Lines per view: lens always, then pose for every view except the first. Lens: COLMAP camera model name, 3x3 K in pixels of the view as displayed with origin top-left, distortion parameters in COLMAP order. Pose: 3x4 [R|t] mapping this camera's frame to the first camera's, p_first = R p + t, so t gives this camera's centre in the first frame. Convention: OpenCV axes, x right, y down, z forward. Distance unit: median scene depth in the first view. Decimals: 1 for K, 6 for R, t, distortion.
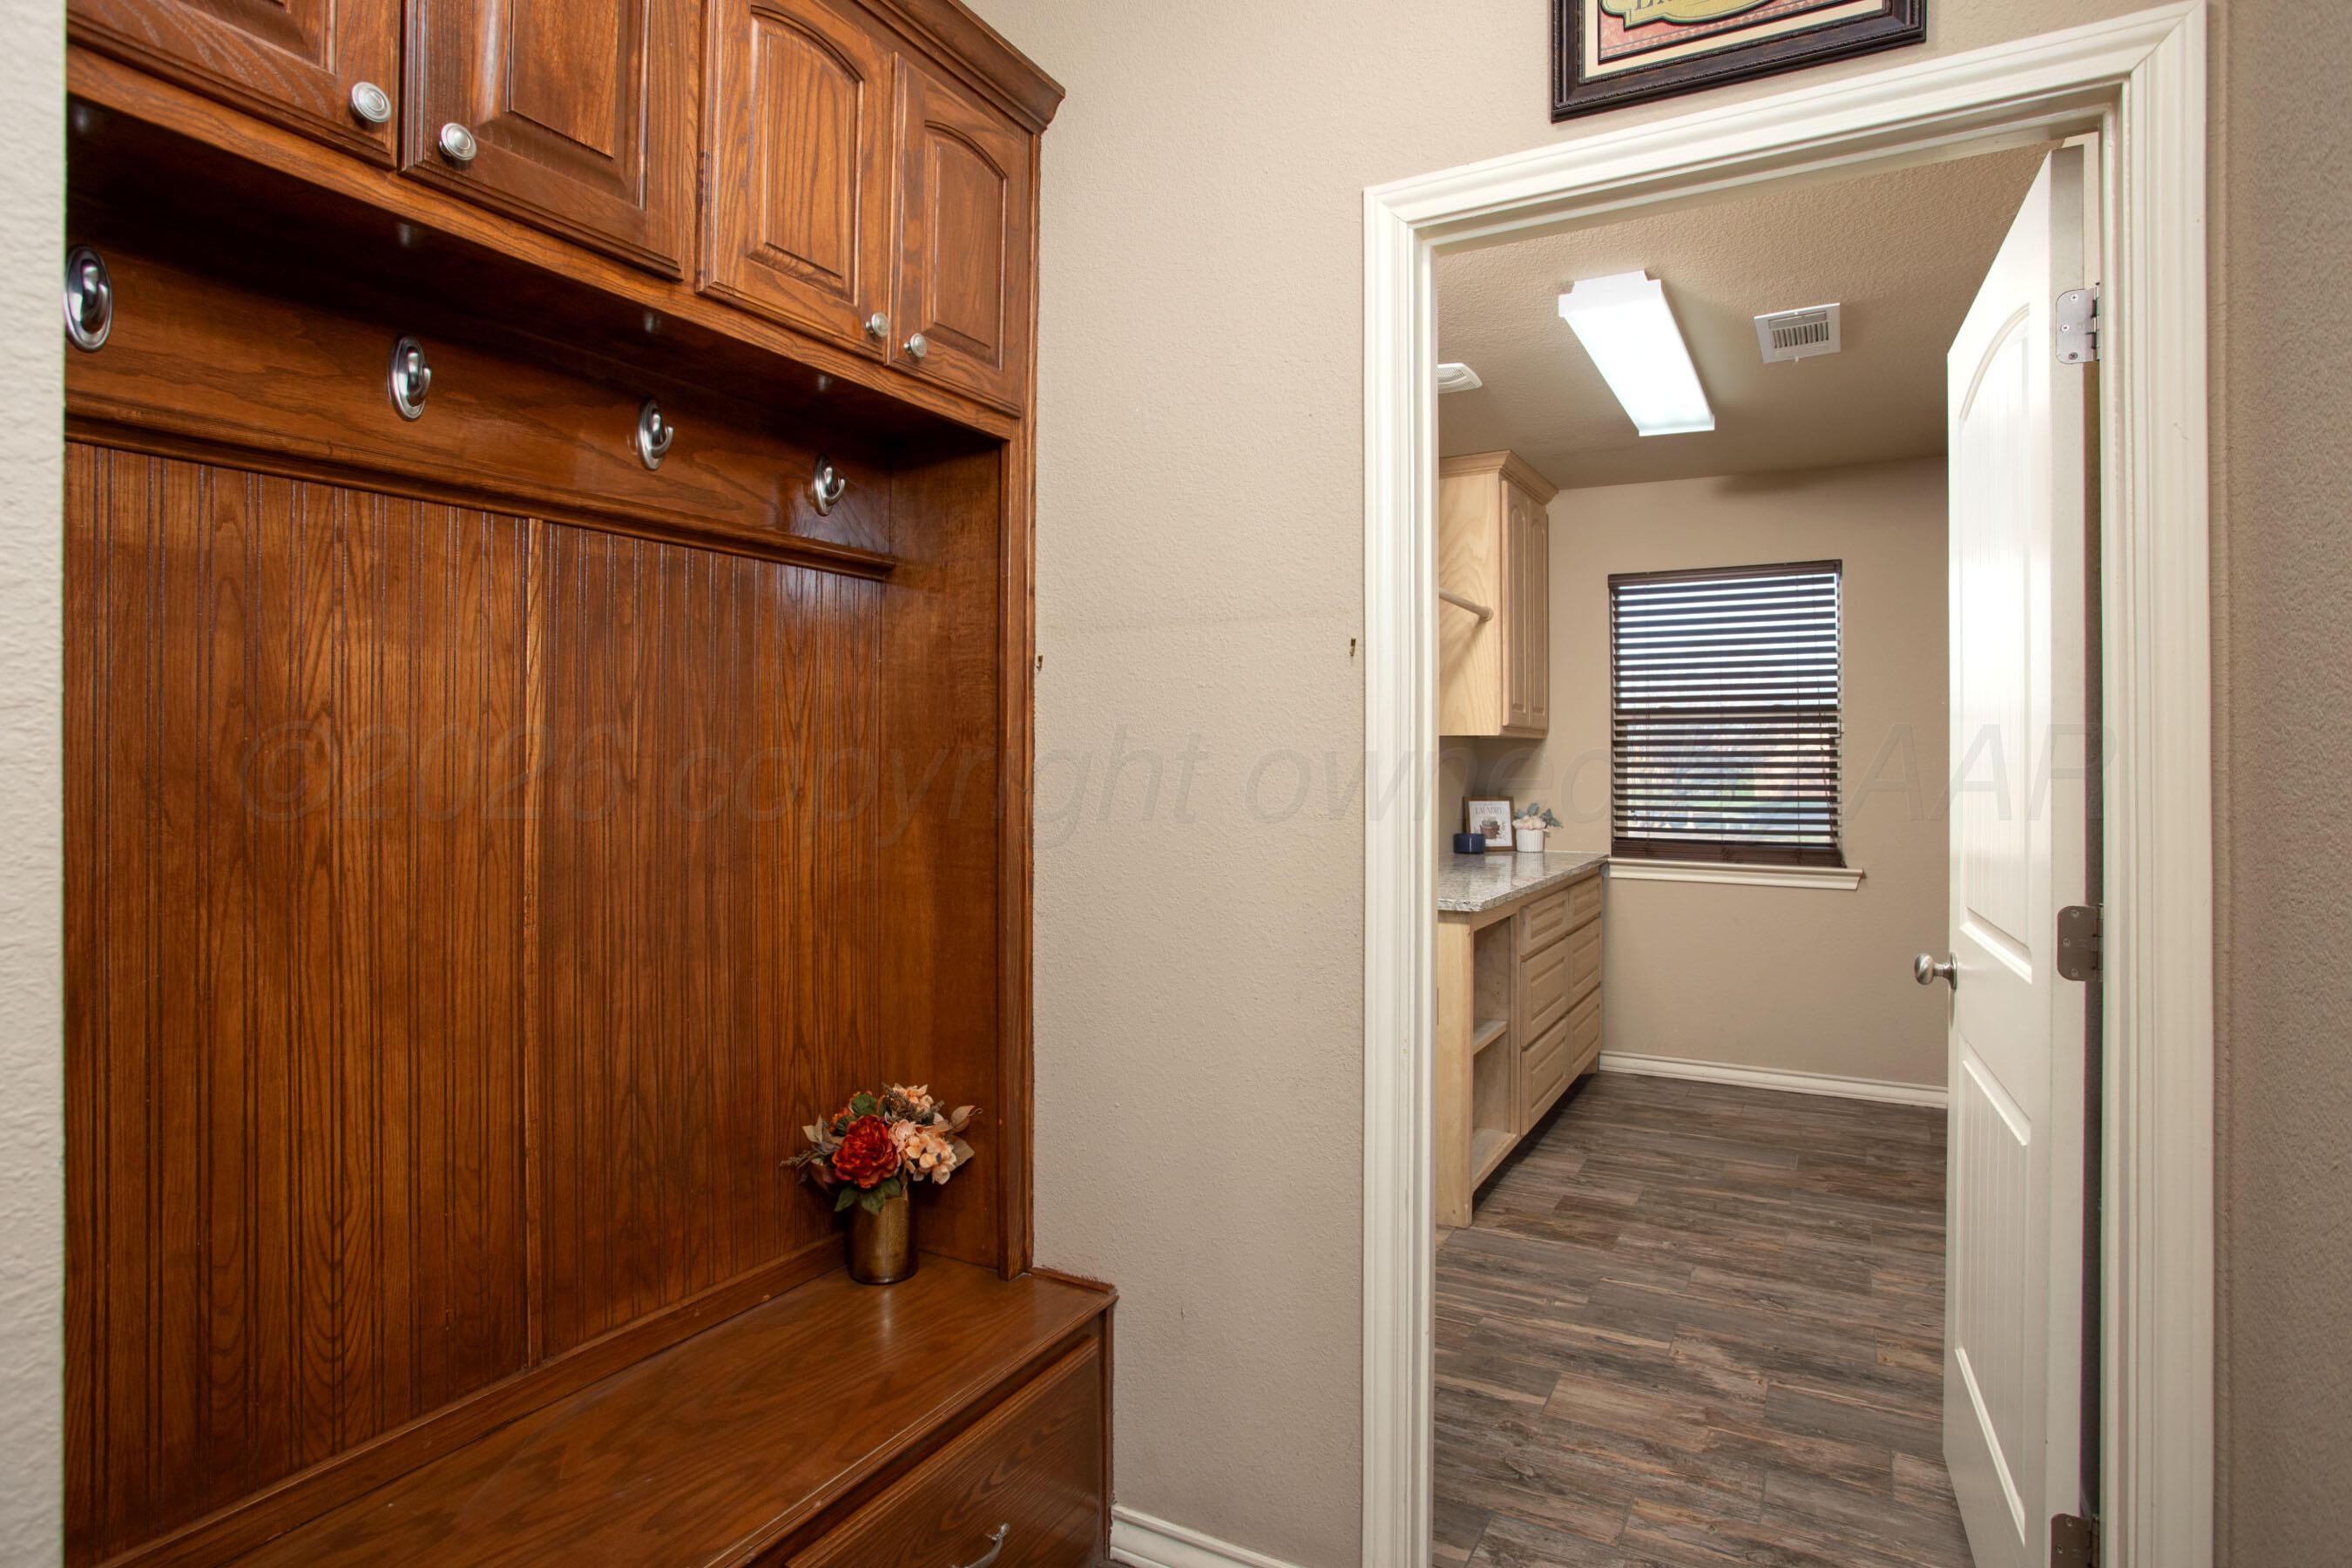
lens RADIAL K [[1191.8, 0, 1176.0], [0, 1191.8, 784.0], [0, 0, 1]] dist [-0.053270, 0.017193]
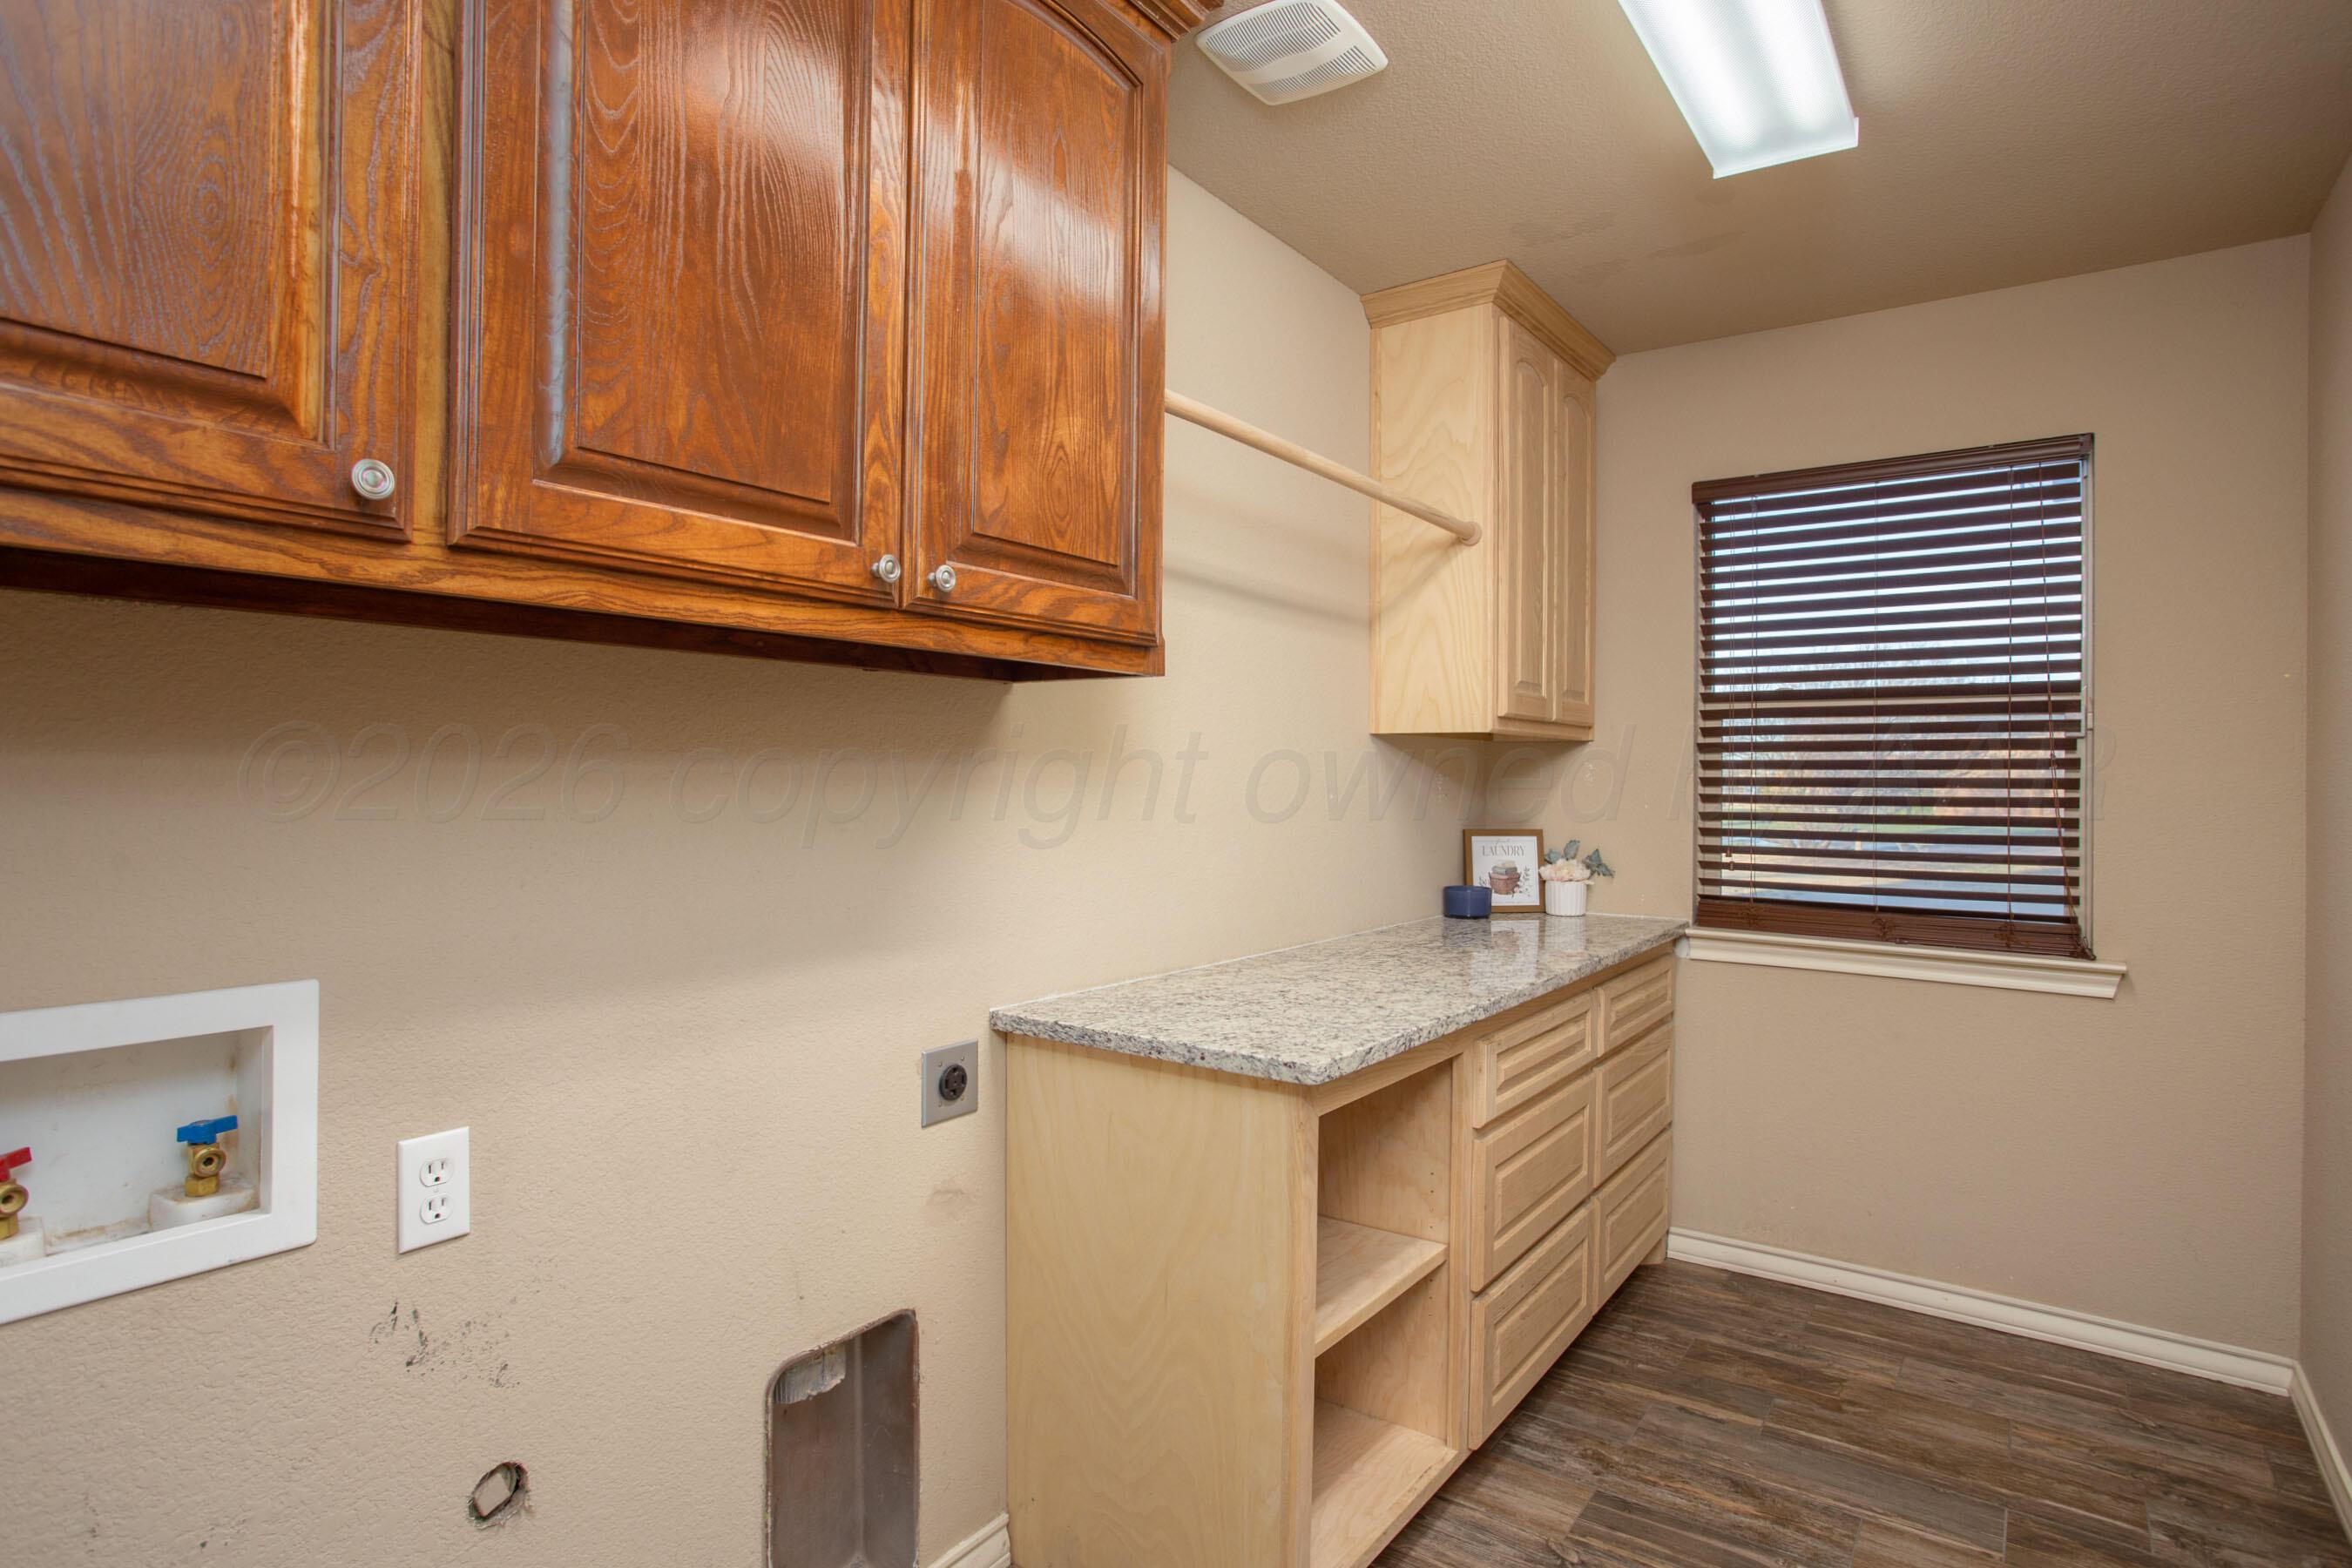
lens RADIAL K [[1223.5, 0, 1197.2], [0, 1223.5, 818.0], [0, 0, 1]] dist [-0.044640, 0.028083]
pose [[0.995240, 0.008007, -0.097126, 0.178446], [-0.006723, 0.999886, 0.013542, -0.003847], [0.097224, -0.012824, 0.995180, 0.350599]]
